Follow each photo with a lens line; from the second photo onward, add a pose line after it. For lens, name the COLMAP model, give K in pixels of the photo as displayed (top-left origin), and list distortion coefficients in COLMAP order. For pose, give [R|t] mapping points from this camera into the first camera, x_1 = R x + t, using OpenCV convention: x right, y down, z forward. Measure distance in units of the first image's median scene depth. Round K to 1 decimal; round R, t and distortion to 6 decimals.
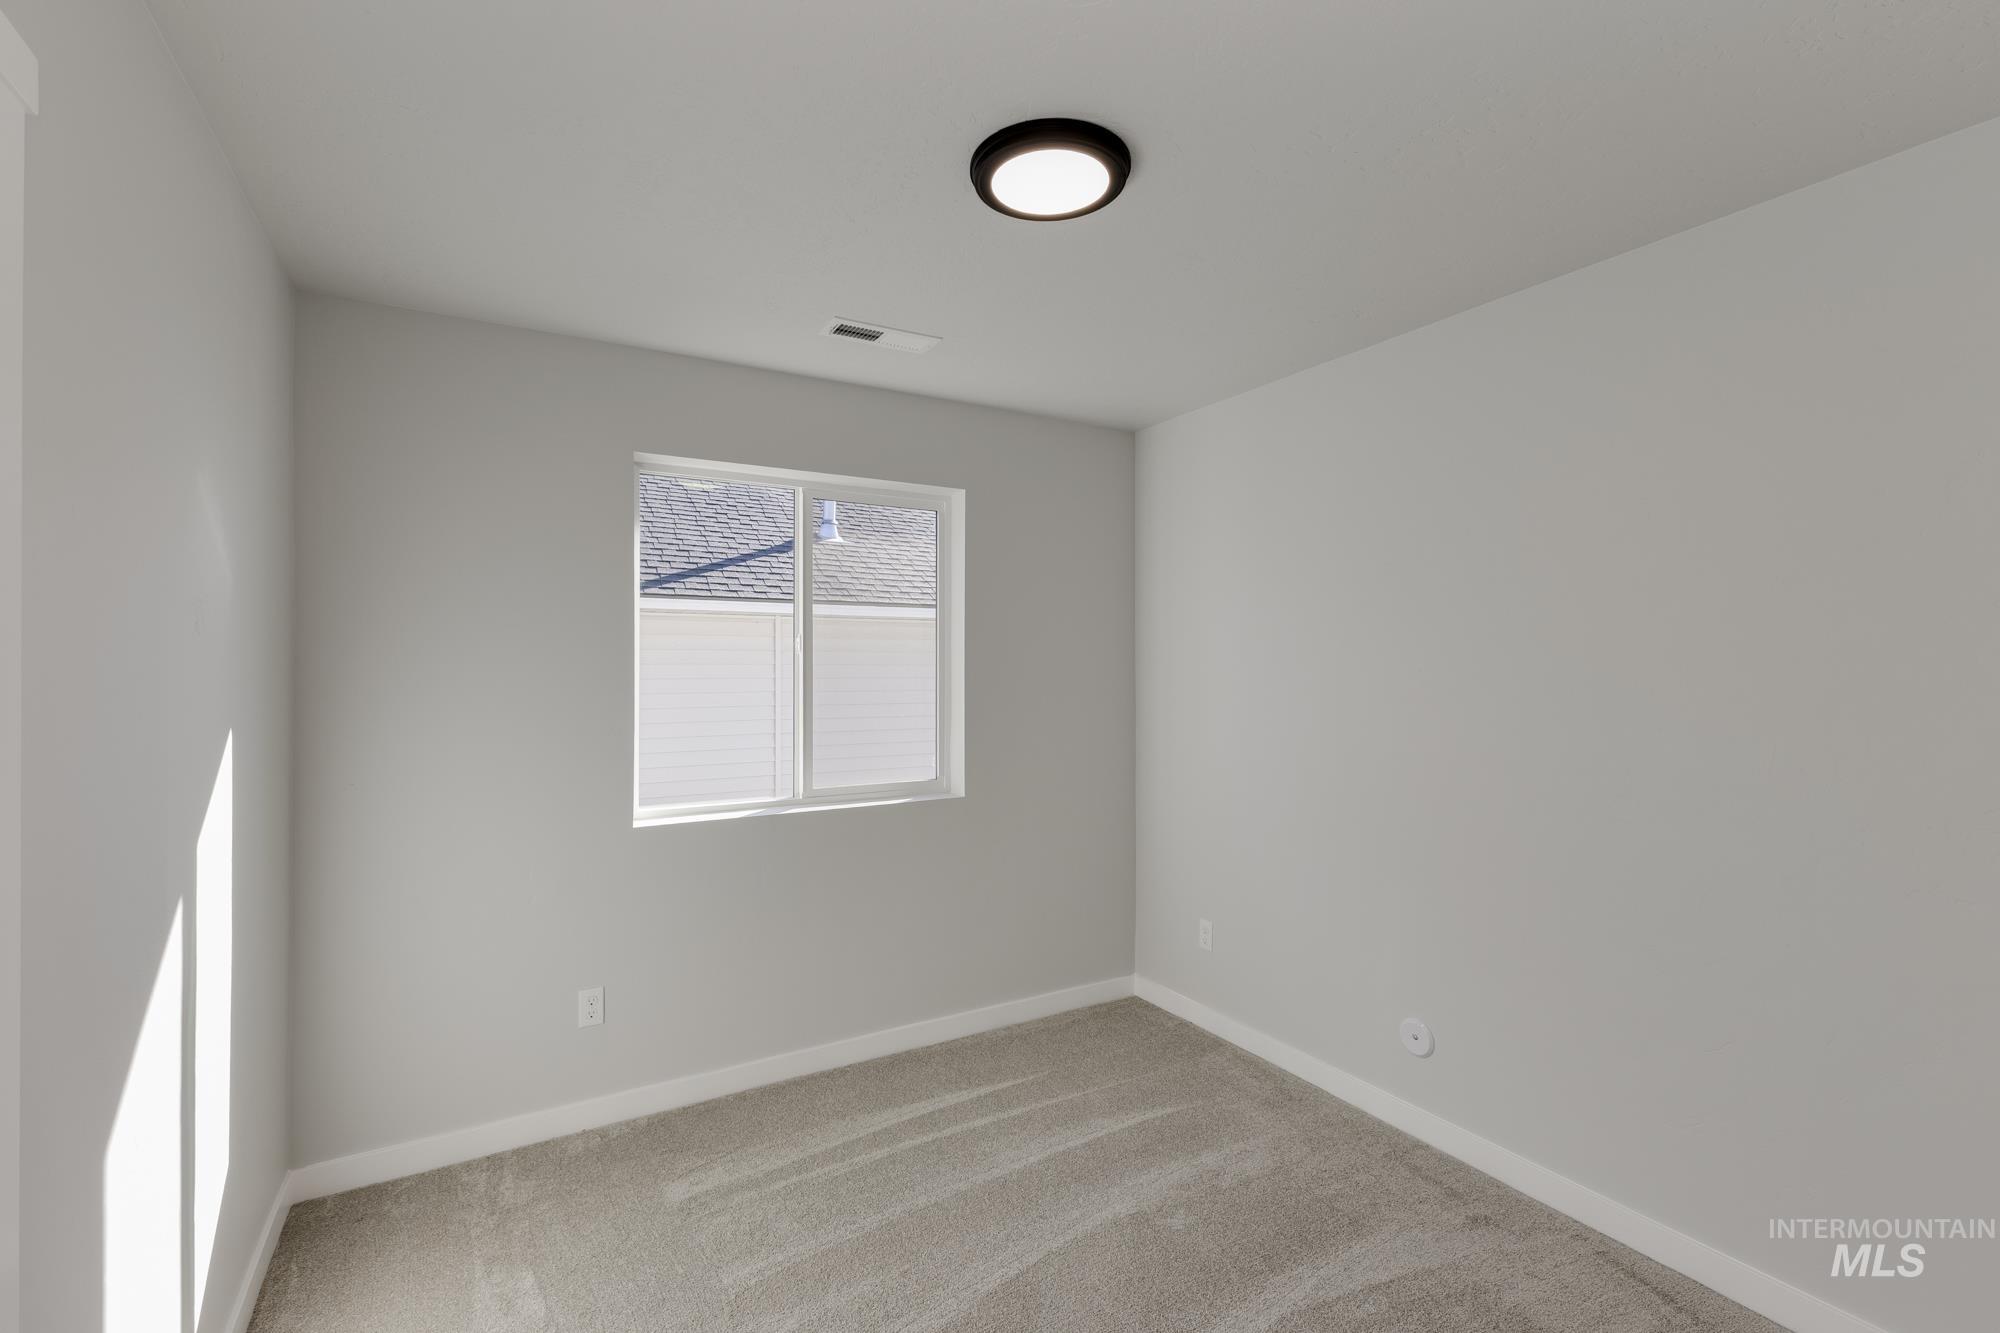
lens RADIAL K [[877.7, 0, 1023.2], [0, 877.7, 662.8], [0, 0, 1]] dist [0.000779, 0.000097]
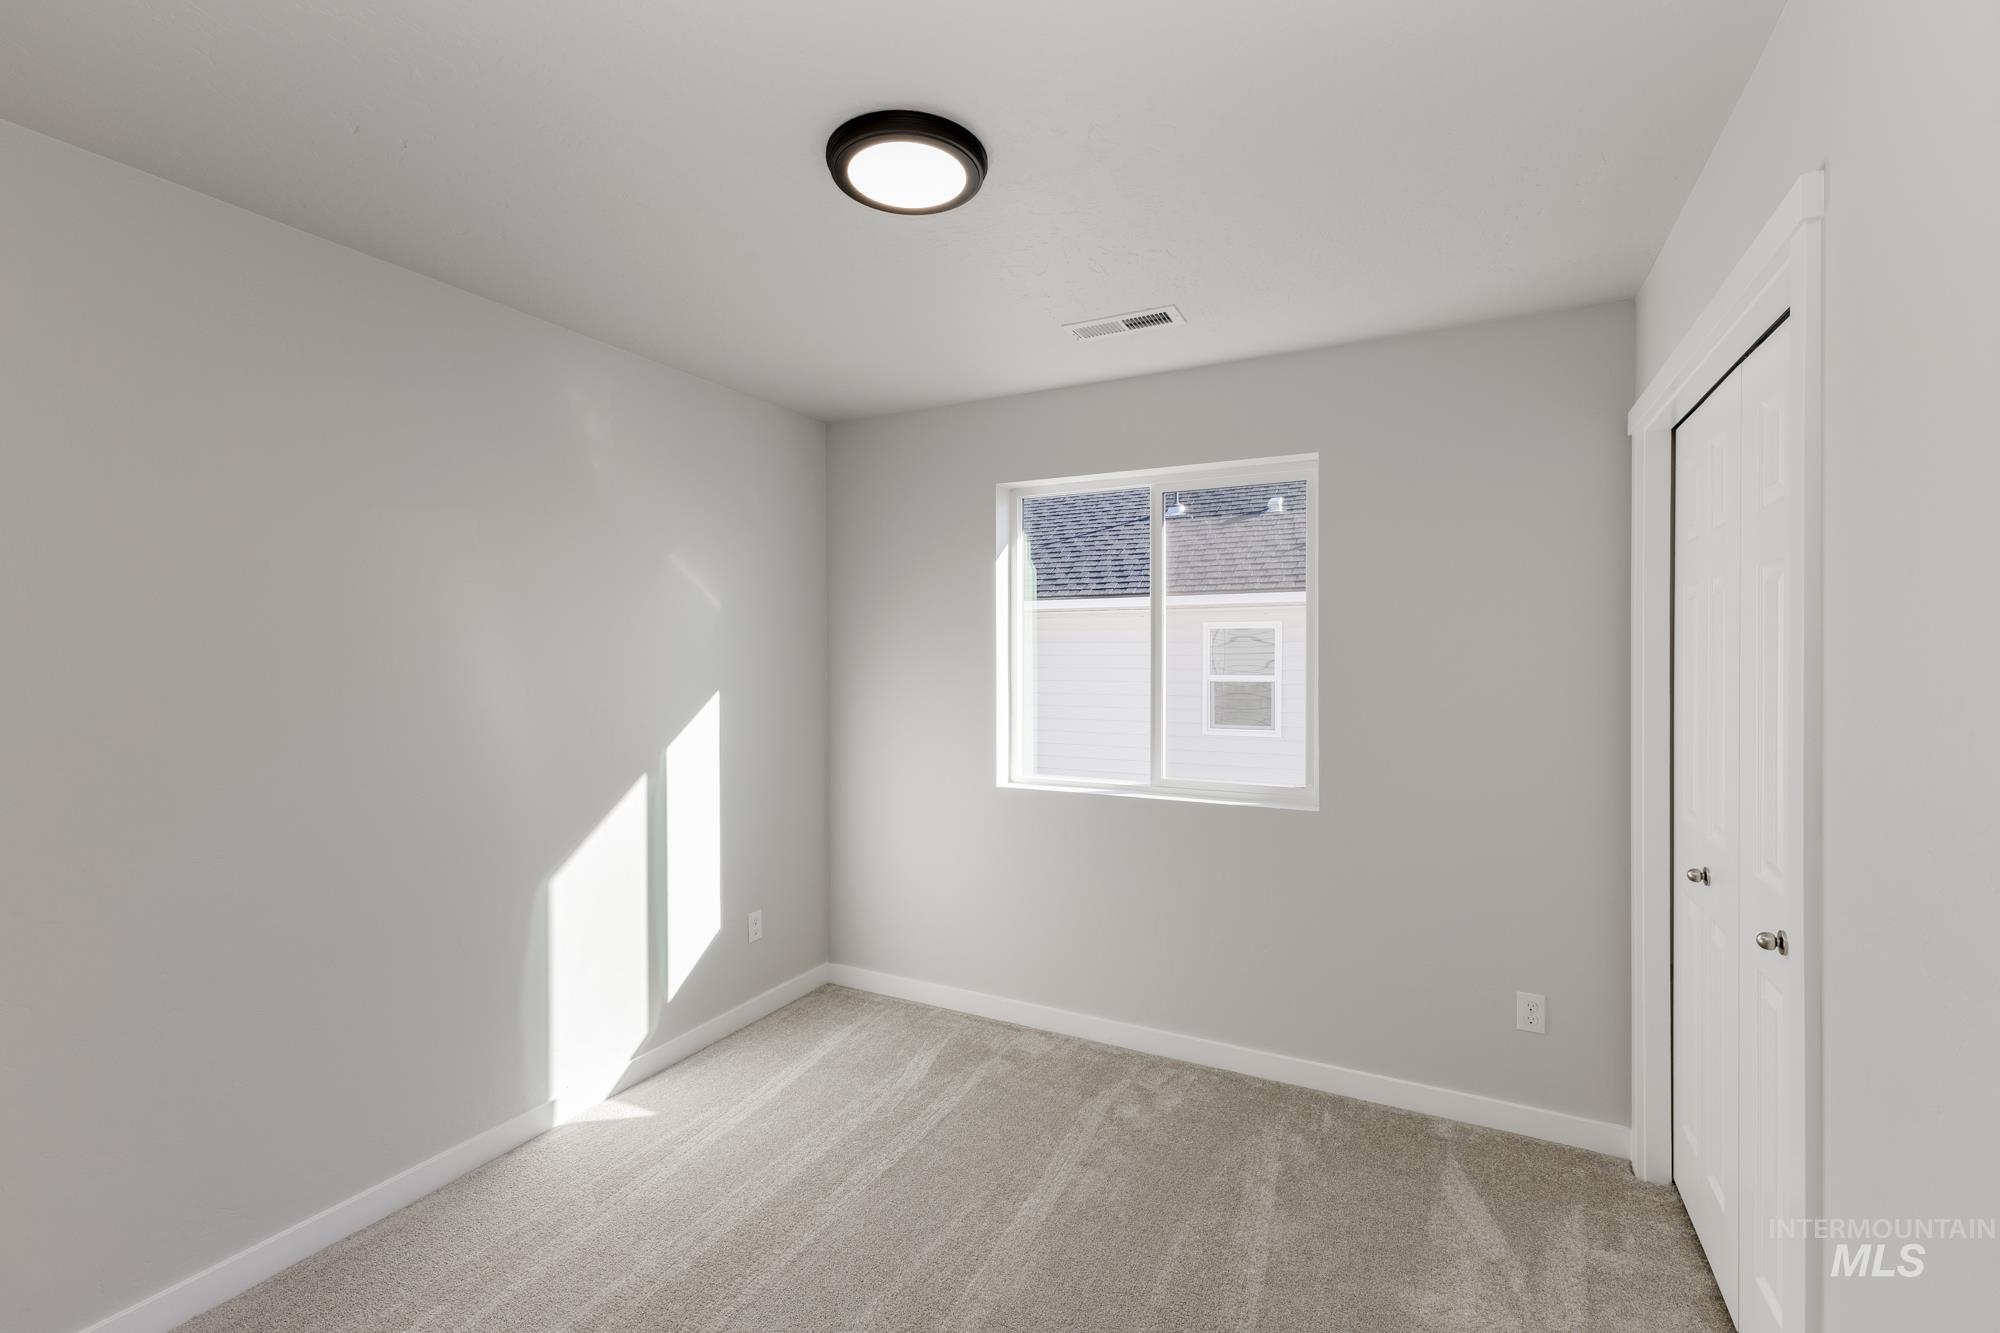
lens RADIAL K [[872.2, 0, 996.1], [0, 872.2, 670.7], [0, 0, 1]] dist [-0.001283, -0.000213]
pose [[0.516115, 0.015811, -0.856373, 0.529625], [0.000477, 0.999824, 0.018747, -0.000847], [0.856519, -0.010084, 0.516017, 0.314844]]
